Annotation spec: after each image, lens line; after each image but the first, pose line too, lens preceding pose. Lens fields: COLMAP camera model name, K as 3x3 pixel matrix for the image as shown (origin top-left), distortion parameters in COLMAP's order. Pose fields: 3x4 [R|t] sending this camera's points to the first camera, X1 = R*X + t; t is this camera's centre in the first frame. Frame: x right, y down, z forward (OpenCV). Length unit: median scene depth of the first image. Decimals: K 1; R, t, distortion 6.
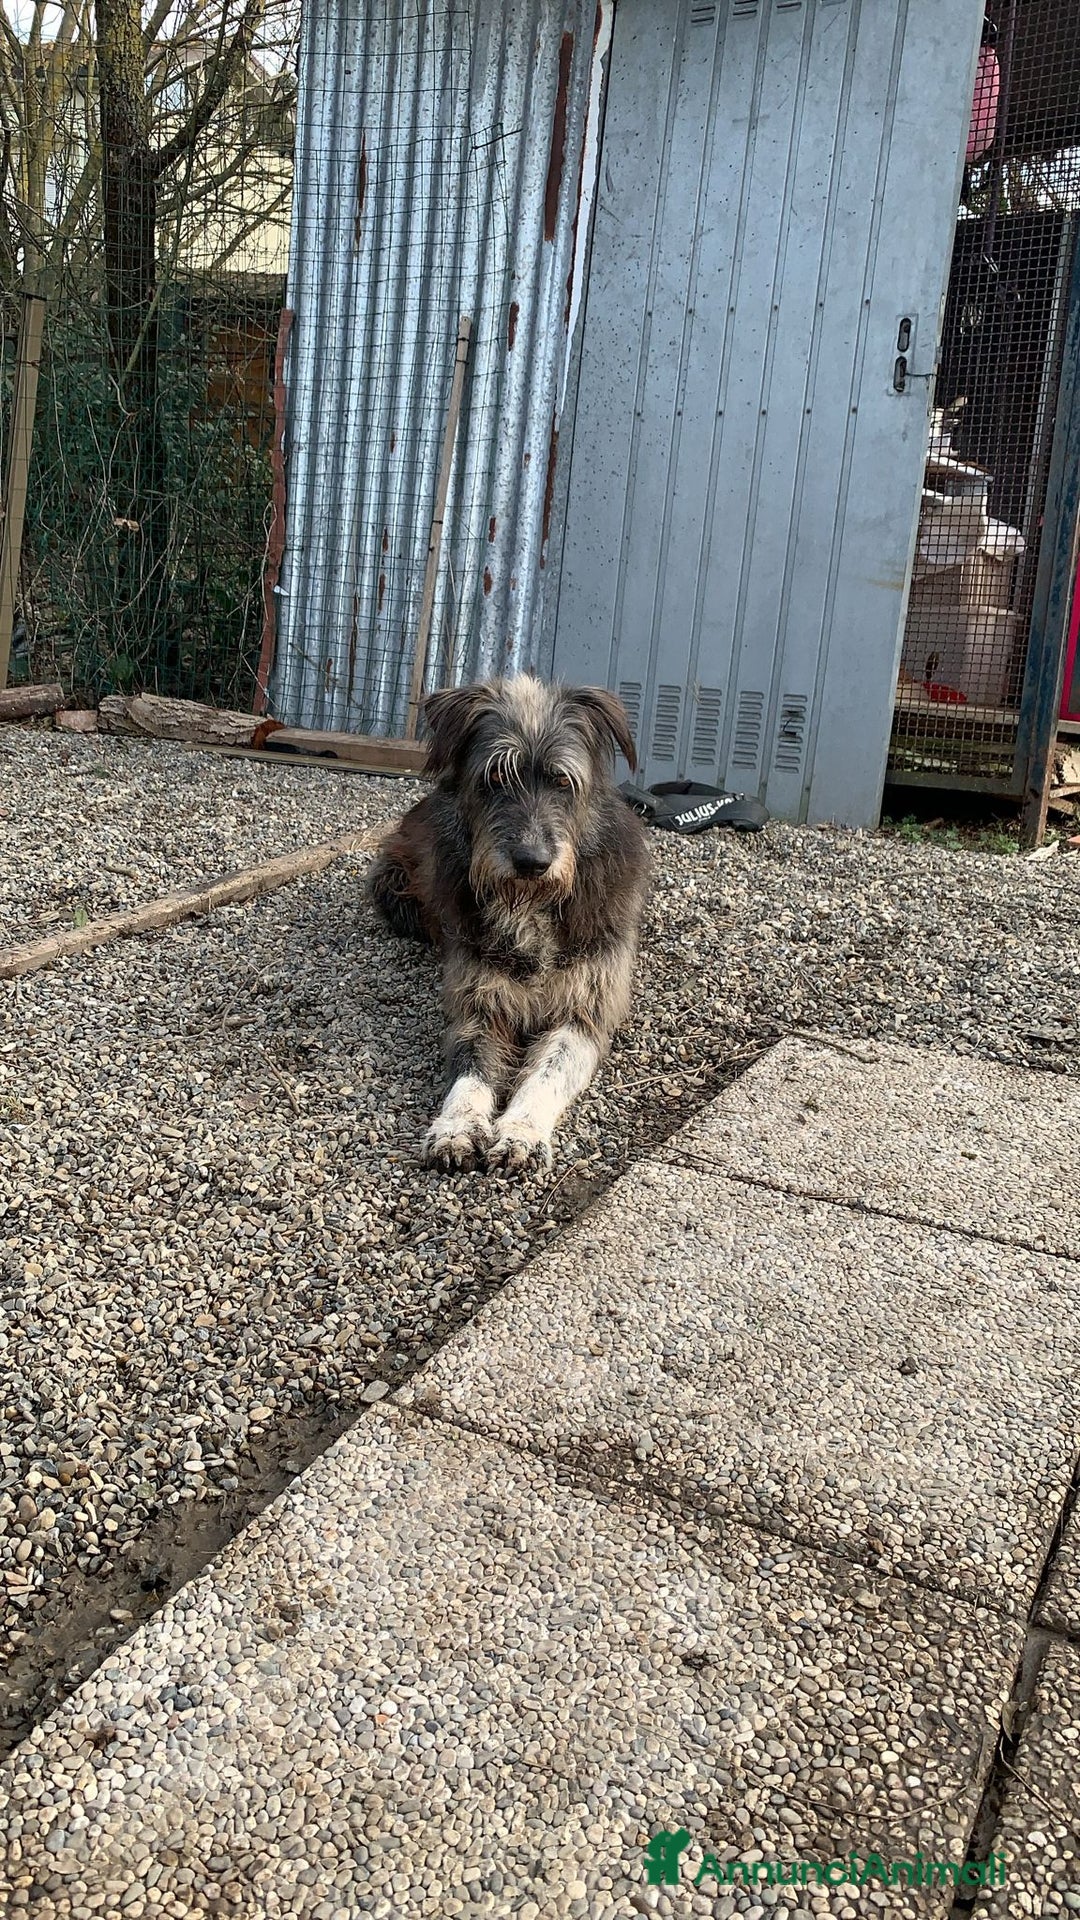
lens RADIAL K [[1565.4, 0, 543.4], [0, 1565.4, 938.4], [0, 0, 1]] dist [0.198154, -0.523945]
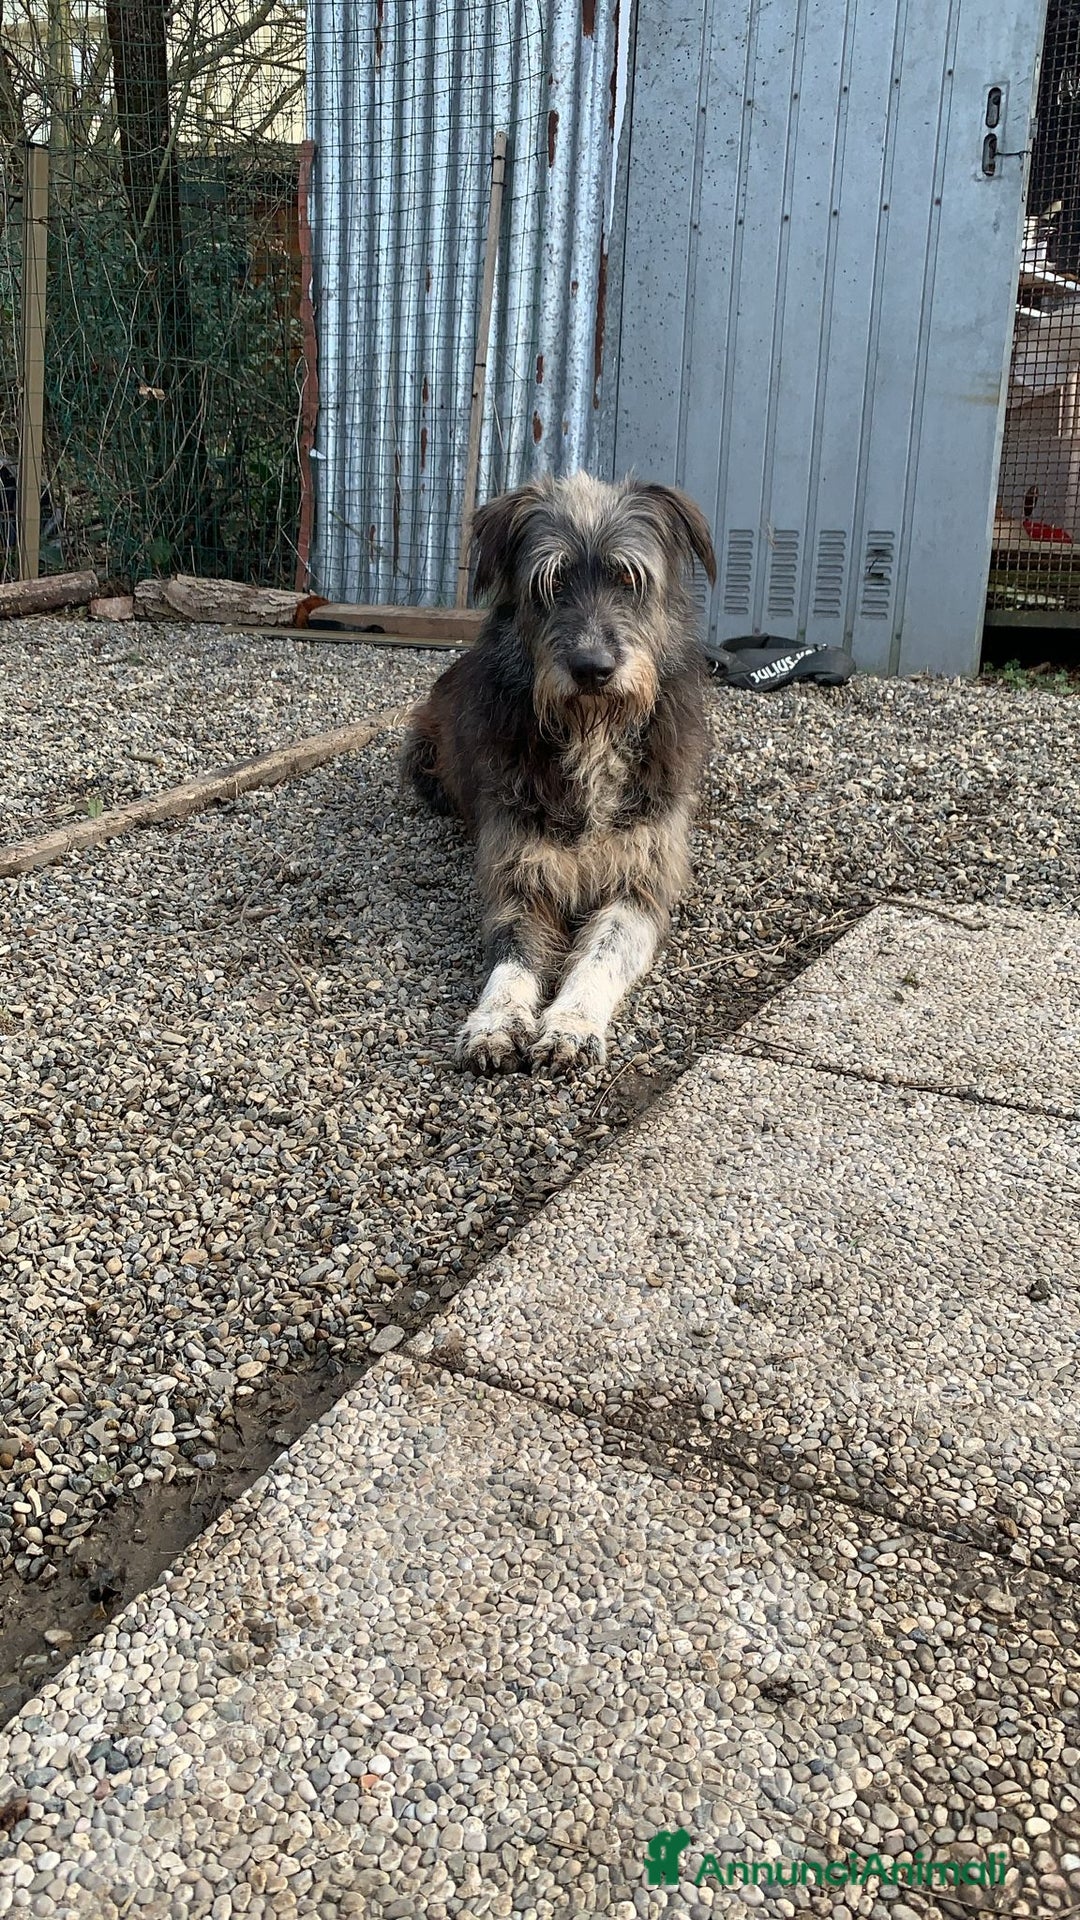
lens RADIAL K [[1582.0, 0, 550.4], [0, 1582.0, 925.4], [0, 0, 1]] dist [0.168925, -0.369615]
pose [[0.997737, -0.040092, -0.053972, 0.019727], [0.043163, 0.997441, 0.056990, 0.015469], [0.051549, -0.059191, 0.996915, 0.109970]]
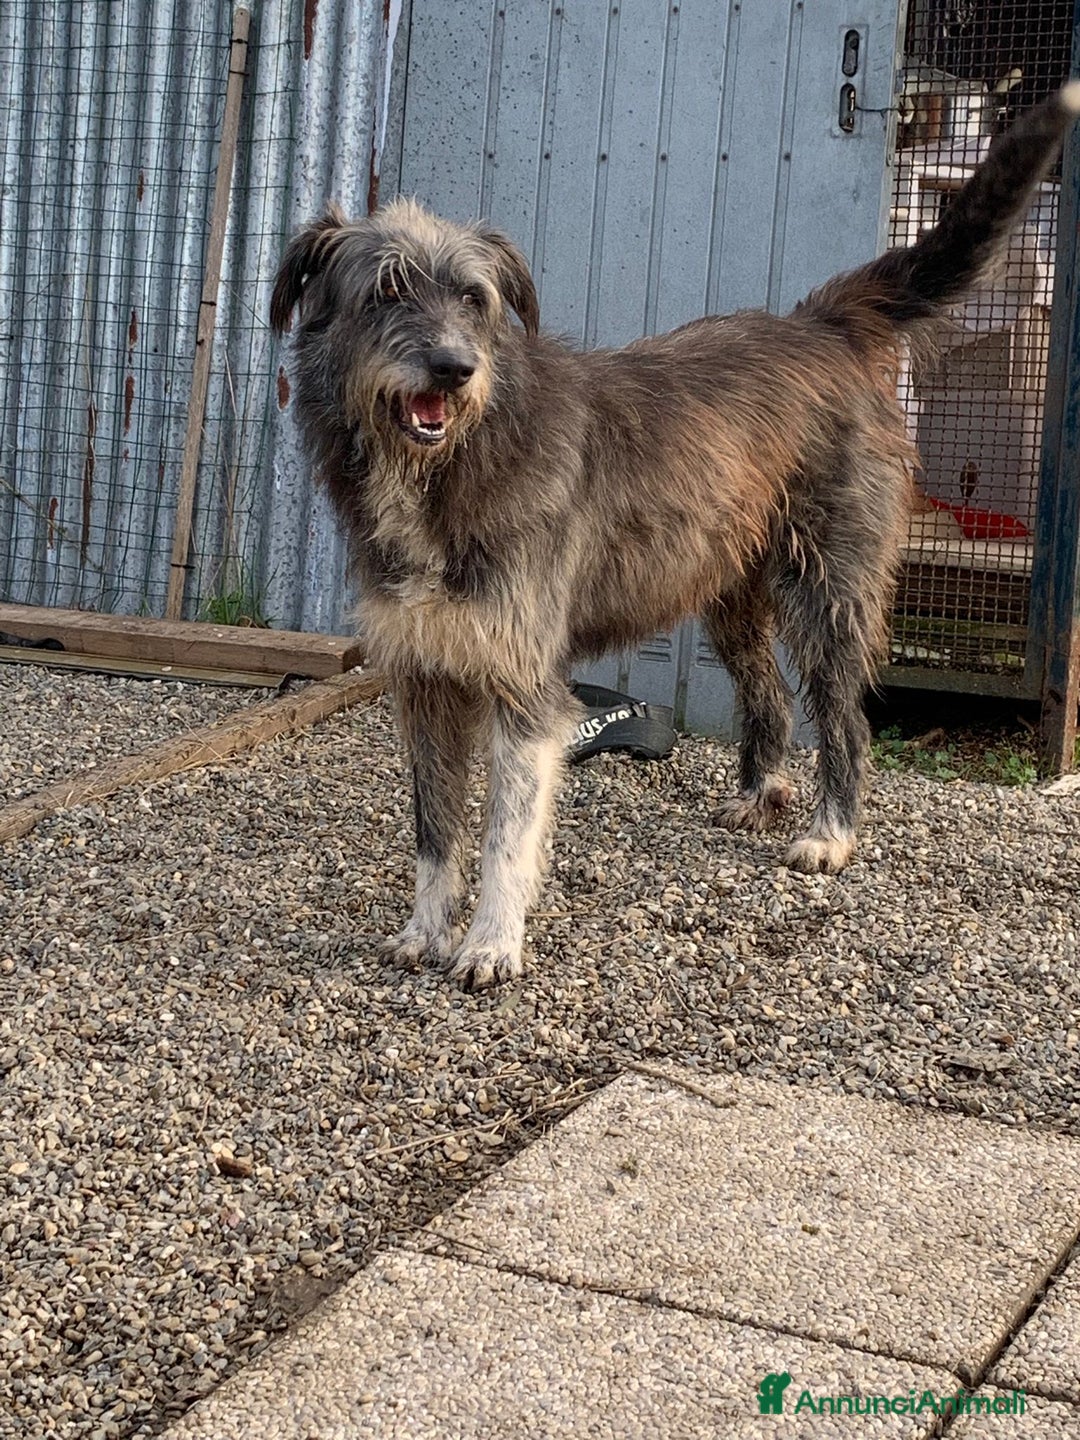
lens RADIAL K [[2707.3, 0, 546.9], [0, 2707.3, 676.3], [0, 0, 1]] dist [0.271212, -0.982053]
pose [[0.999544, -0.022382, 0.020283, 0.094797], [0.023686, 0.997504, -0.066515, -0.040106], [-0.018743, 0.066965, 0.997579, -0.297815]]
